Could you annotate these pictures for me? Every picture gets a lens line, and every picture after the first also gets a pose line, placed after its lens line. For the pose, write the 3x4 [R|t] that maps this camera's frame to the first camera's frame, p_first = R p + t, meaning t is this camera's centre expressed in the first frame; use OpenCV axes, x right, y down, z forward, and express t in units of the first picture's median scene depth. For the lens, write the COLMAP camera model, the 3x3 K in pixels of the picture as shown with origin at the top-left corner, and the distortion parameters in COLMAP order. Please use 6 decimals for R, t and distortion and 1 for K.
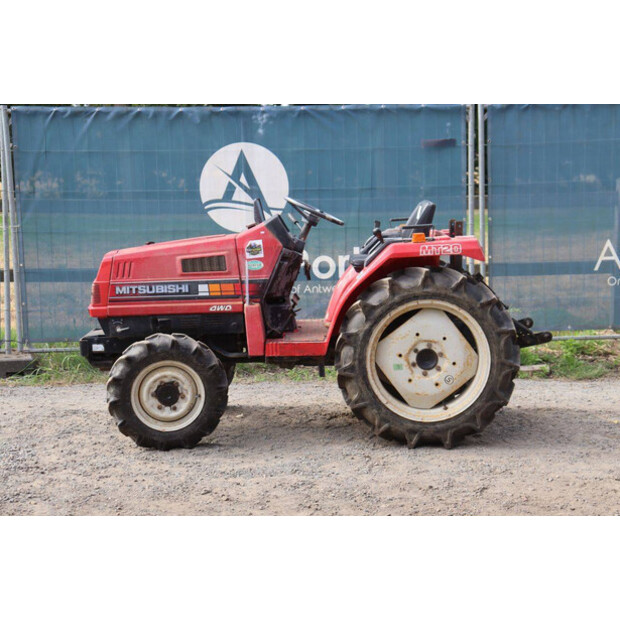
lens RADIAL K [[1164.2, 0, 310.0], [0, 1164.2, 310.0], [0, 0, 1]] dist [0.159190, -0.043229]
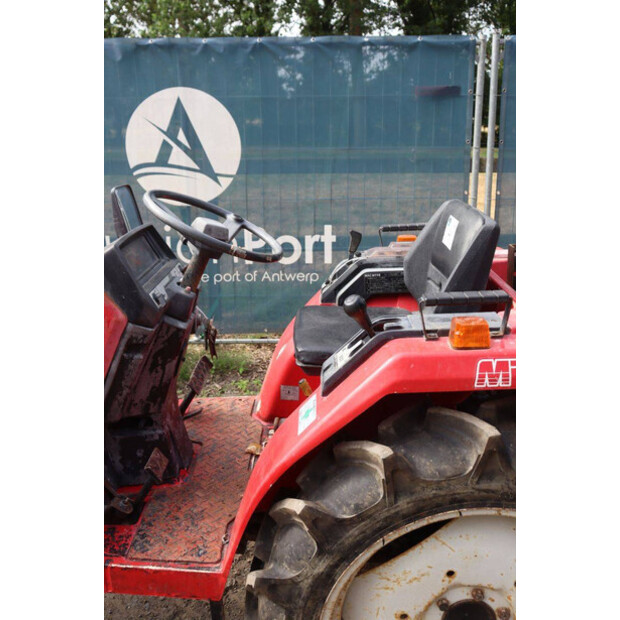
lens RADIAL K [[622.9, 0, 310.0], [0, 622.9, 310.0], [0, 0, 1]] dist [-0.048708, -0.003235]
pose [[0.999854, 0.015106, -0.008000, 0.045145], [-0.013455, 0.984174, 0.176696, -0.101709], [0.010542, -0.176562, 0.984233, 0.810302]]
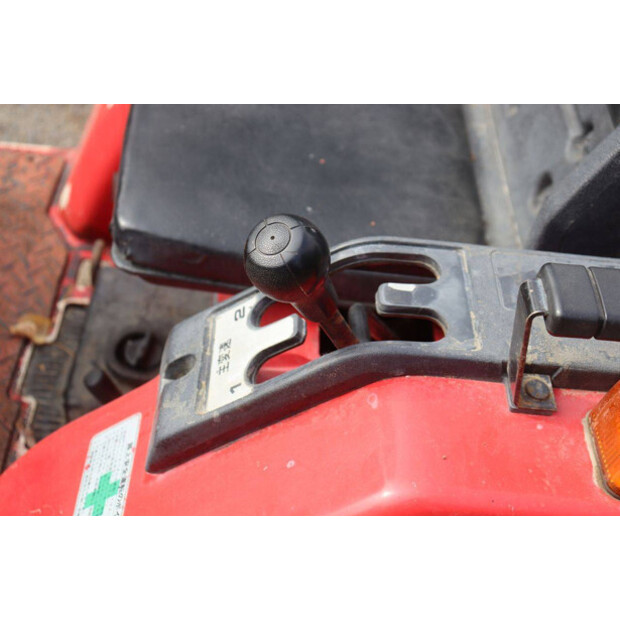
lens RADIAL K [[970.6, 0, 310.0], [0, 970.6, 310.0], [0, 0, 1]] dist [0.129541, 0.055532]
pose [[0.984720, 0.140874, 0.102373, 0.051912], [-0.174133, 0.790236, 0.587542, -0.114045], [0.001871, -0.596391, 0.802692, 0.934589]]
